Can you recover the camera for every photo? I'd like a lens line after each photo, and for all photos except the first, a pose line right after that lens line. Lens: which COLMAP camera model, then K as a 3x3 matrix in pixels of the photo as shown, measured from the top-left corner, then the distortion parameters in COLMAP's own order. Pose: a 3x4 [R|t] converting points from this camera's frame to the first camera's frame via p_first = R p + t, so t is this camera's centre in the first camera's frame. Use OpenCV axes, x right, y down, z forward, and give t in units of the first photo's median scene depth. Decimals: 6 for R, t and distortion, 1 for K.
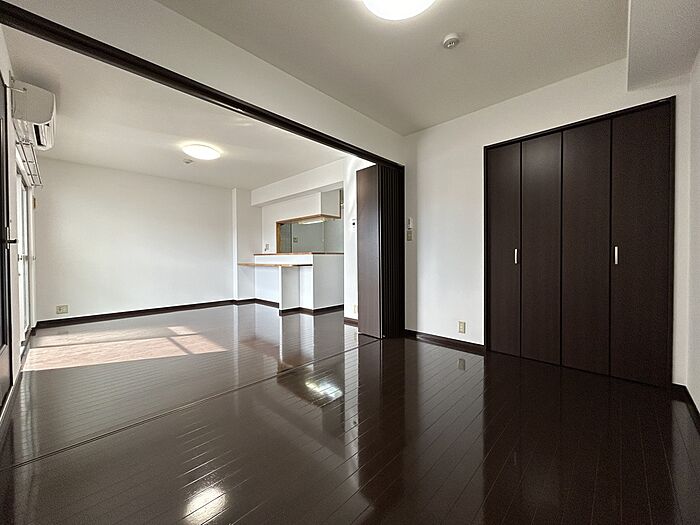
lens RADIAL K [[281.1, 0, 349.2], [0, 281.1, 260.3], [0, 0, 1]] dist [-0.000636, 0.000060]
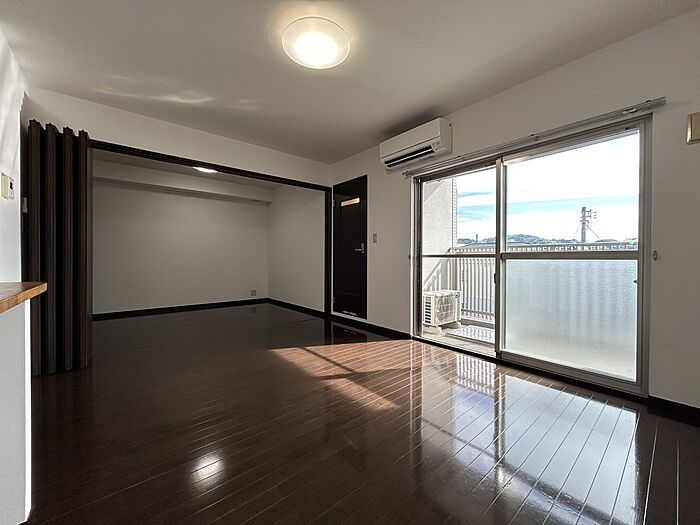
lens RADIAL K [[281.1, 0, 349.2], [0, 281.1, 260.3], [0, 0, 1]] dist [-0.000636, 0.000060]
pose [[-0.994471, 0.012585, 0.104255, -0.536176], [0.015221, 0.999583, 0.024529, -0.006103], [-0.103903, 0.025981, -0.994248, 1.260306]]
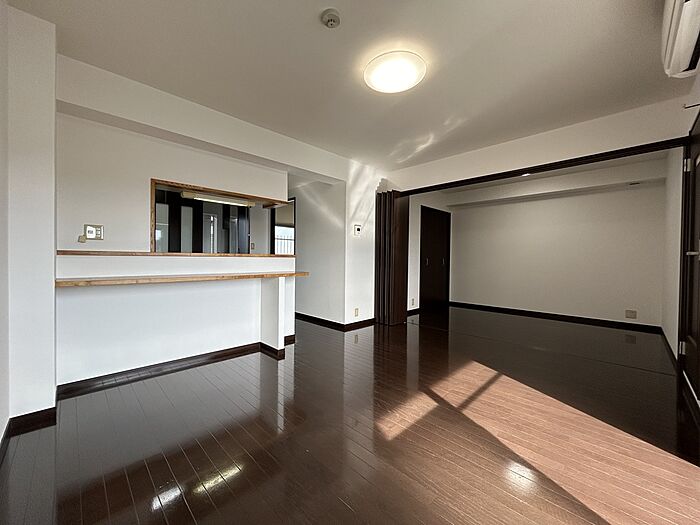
lens RADIAL K [[281.1, 0, 349.2], [0, 281.1, 260.3], [0, 0, 1]] dist [-0.000636, 0.000060]
pose [[0.019903, 0.009337, 0.999758, -0.905158], [0.008280, 0.999921, -0.009503, -0.005942], [-0.999768, 0.008467, 0.019824, 0.909502]]
